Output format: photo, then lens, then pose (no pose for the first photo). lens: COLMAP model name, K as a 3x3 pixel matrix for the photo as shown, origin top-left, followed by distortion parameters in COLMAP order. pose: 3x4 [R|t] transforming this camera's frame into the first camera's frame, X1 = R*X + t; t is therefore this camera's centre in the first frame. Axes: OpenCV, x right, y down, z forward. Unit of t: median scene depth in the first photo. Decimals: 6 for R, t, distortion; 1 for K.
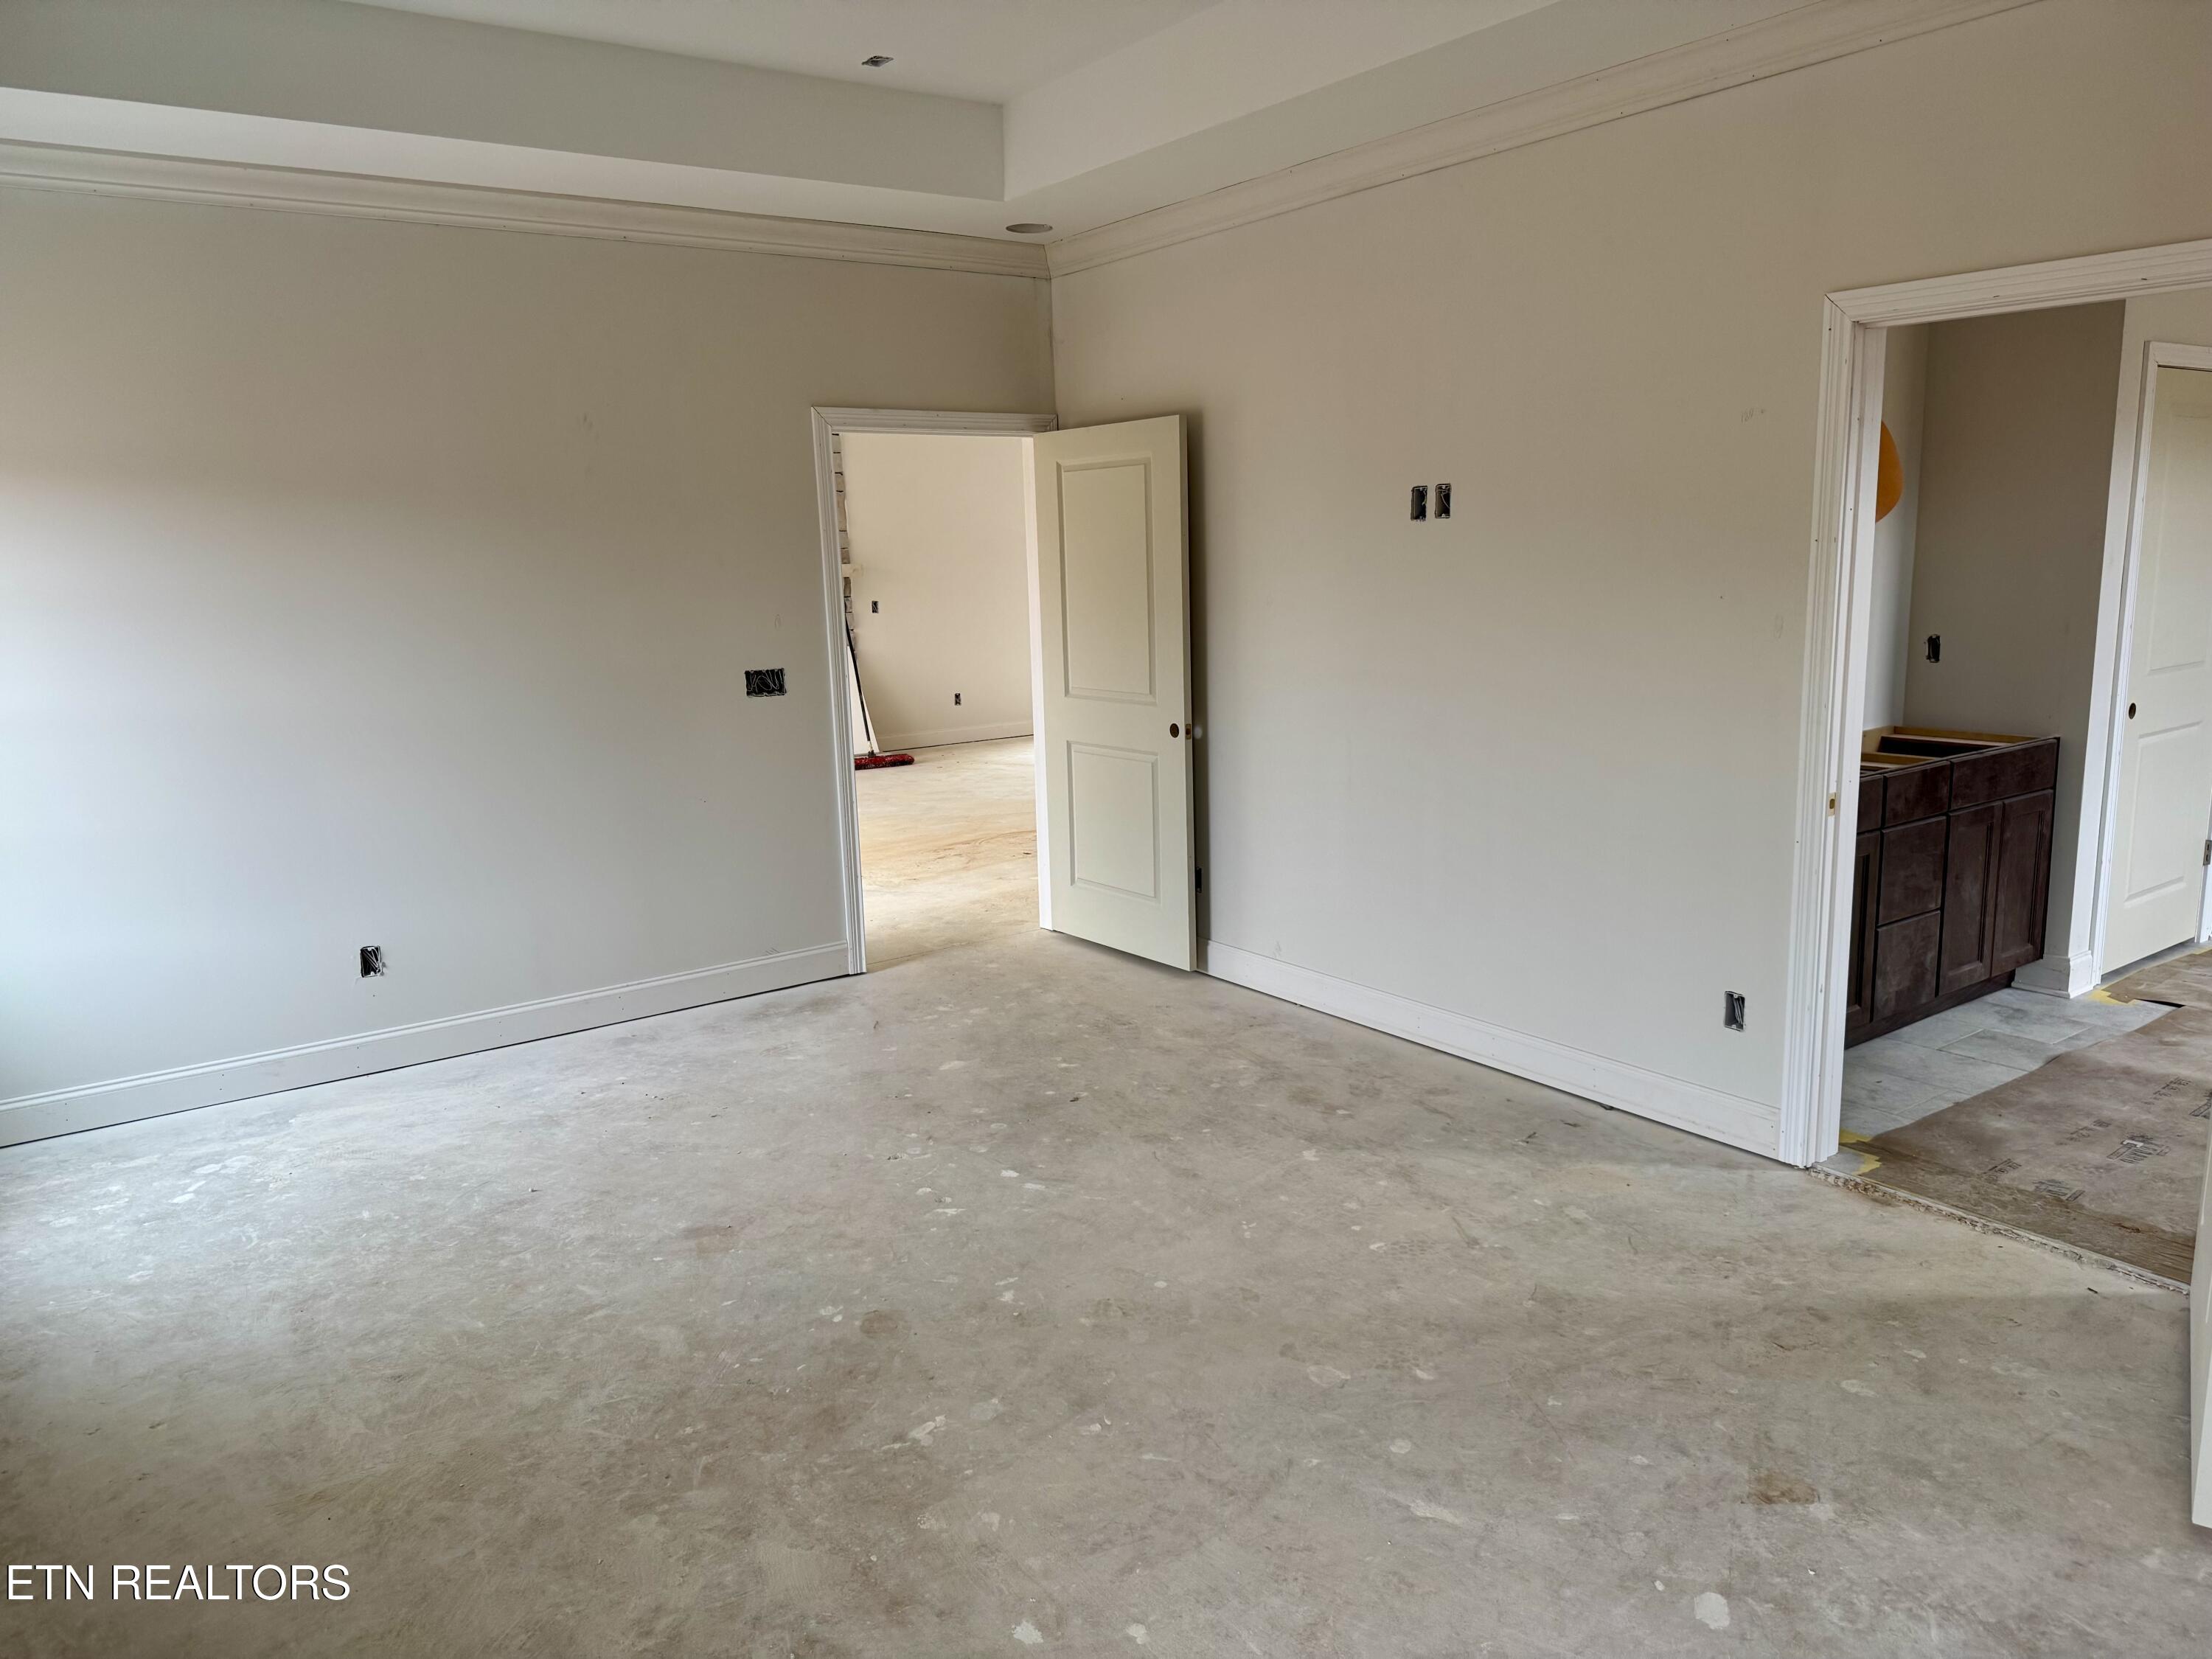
lens RADIAL K [[1550.8, 0, 1113.9], [0, 1550.8, 826.5], [0, 0, 1]] dist [0.082329, -0.102106]
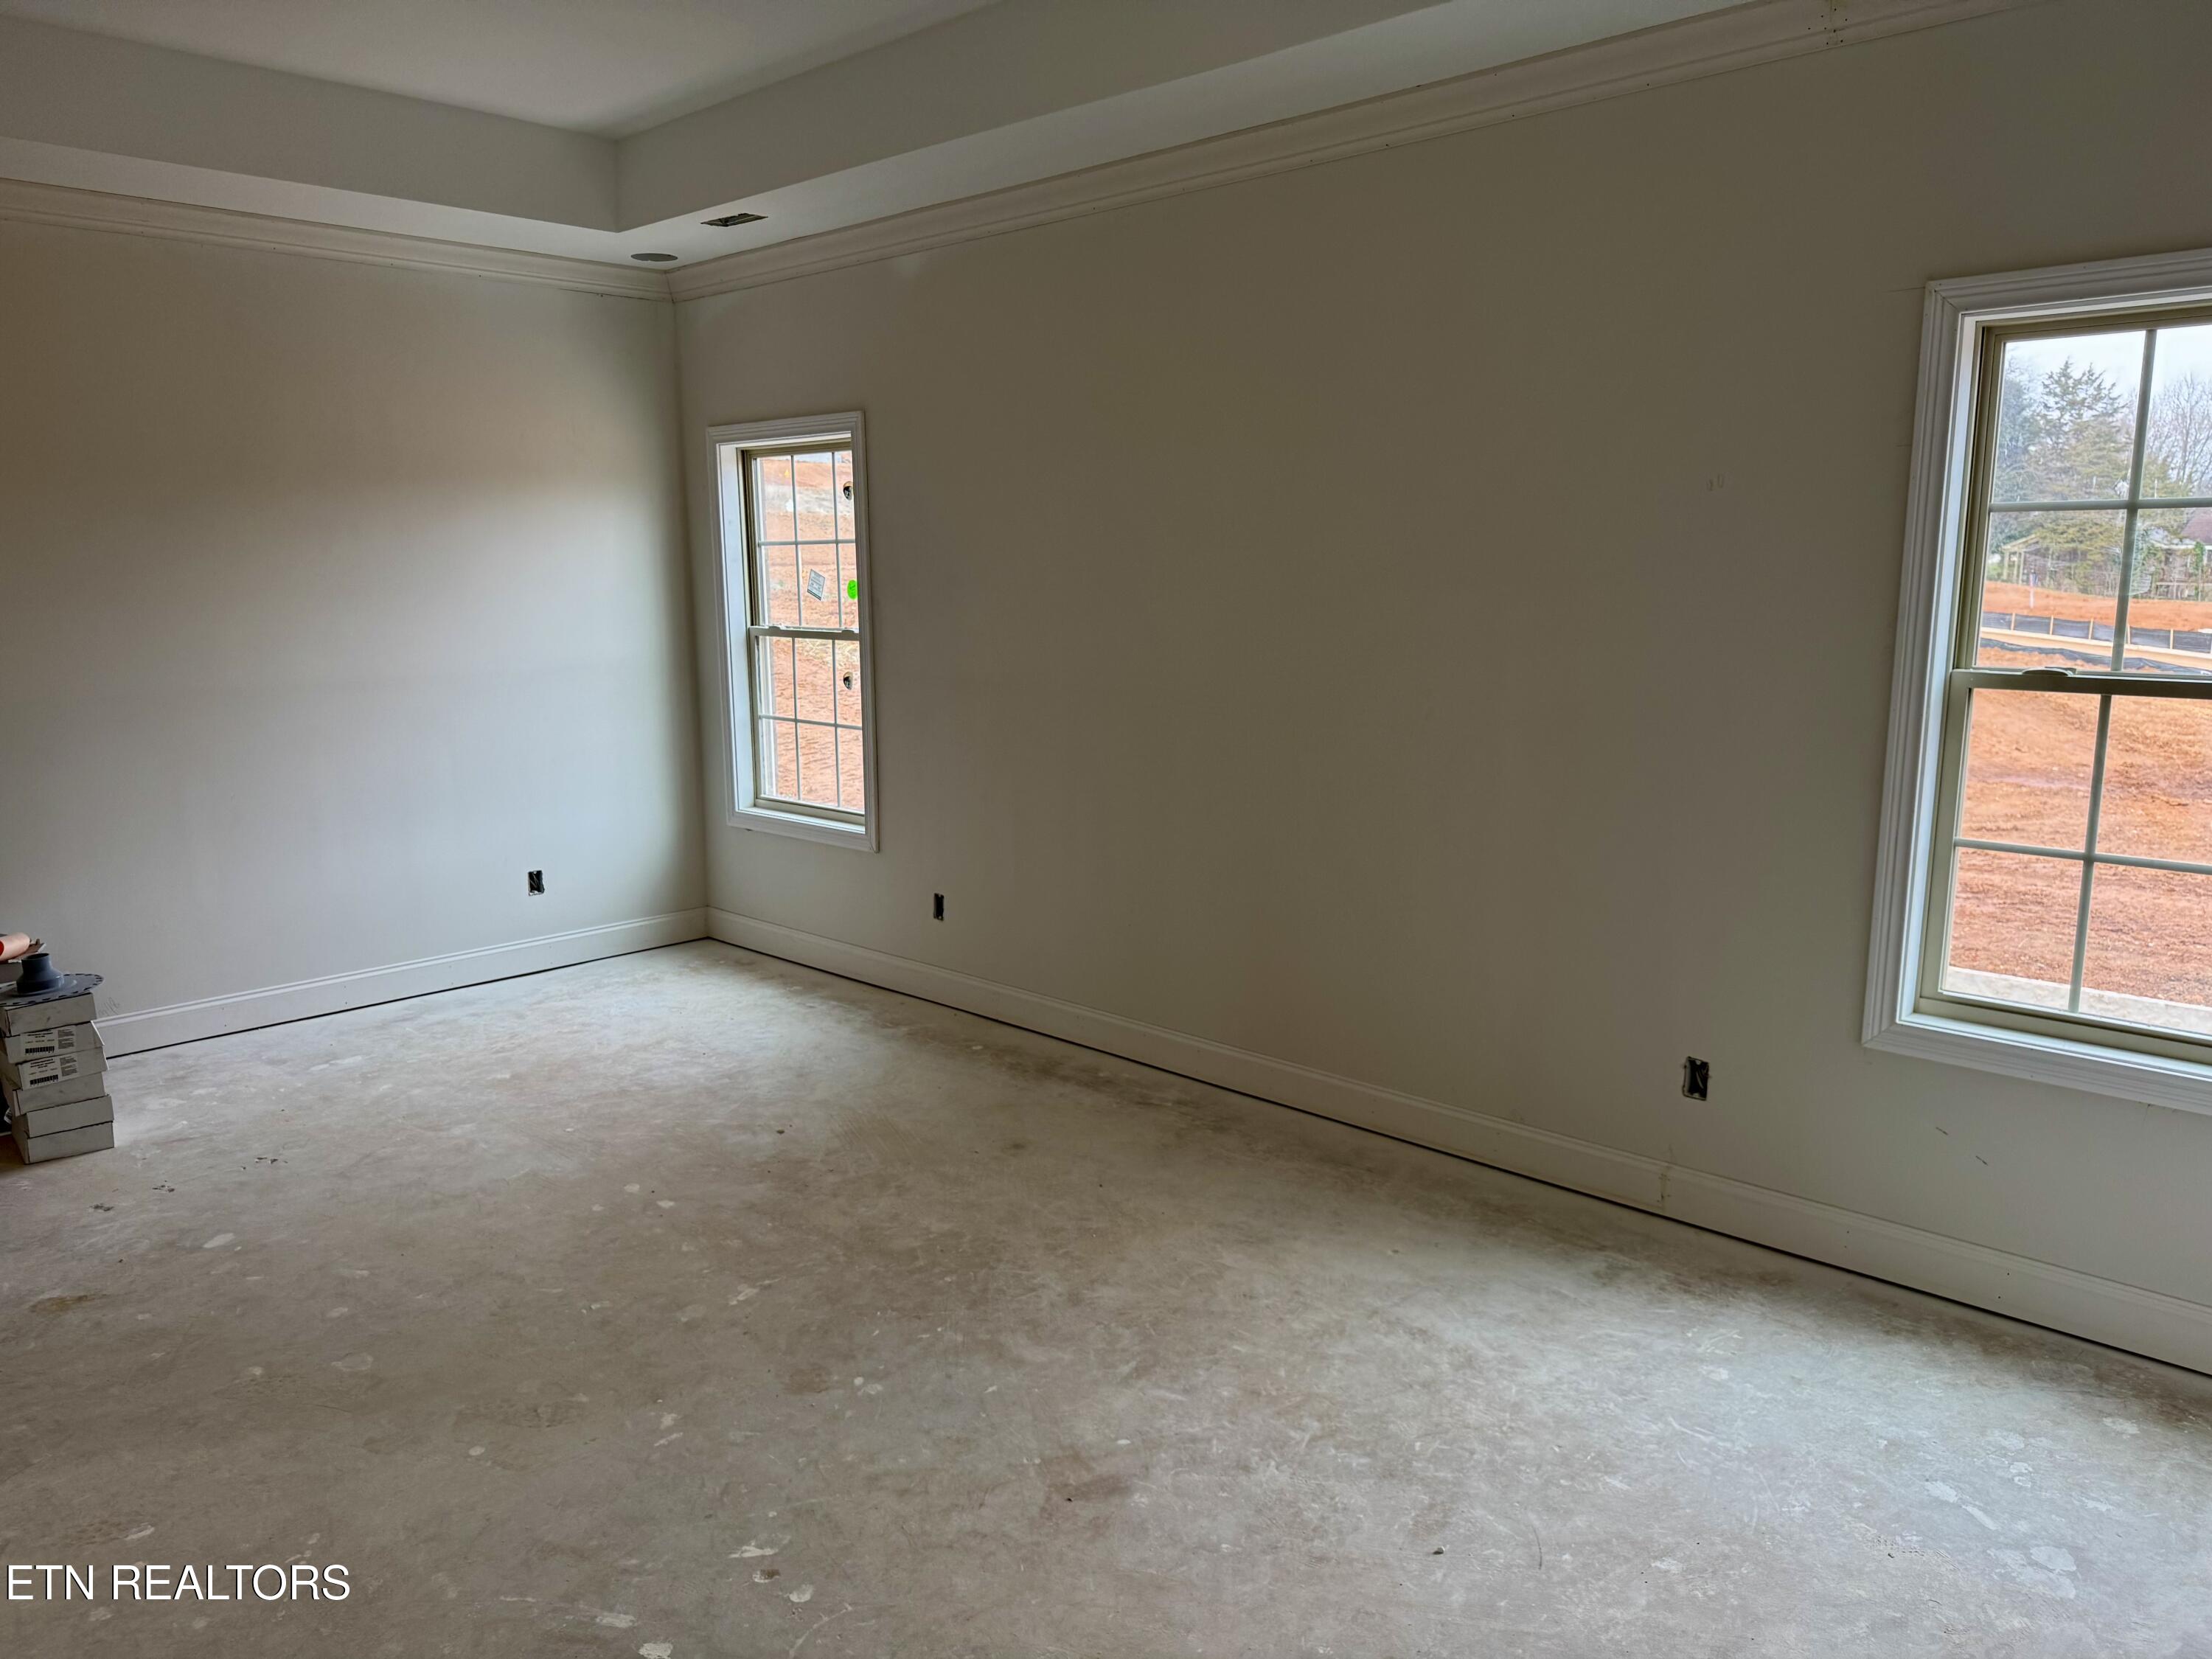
lens RADIAL K [[1538.5, 0, 1107.1], [0, 1538.5, 834.0], [0, 0, 1]] dist [0.162528, -0.270825]
pose [[-0.982056, 0.074254, -0.173355, -0.182215], [0.007979, 0.934761, 0.355187, -0.316926], [0.188419, 0.347431, -0.918581, 1.754108]]
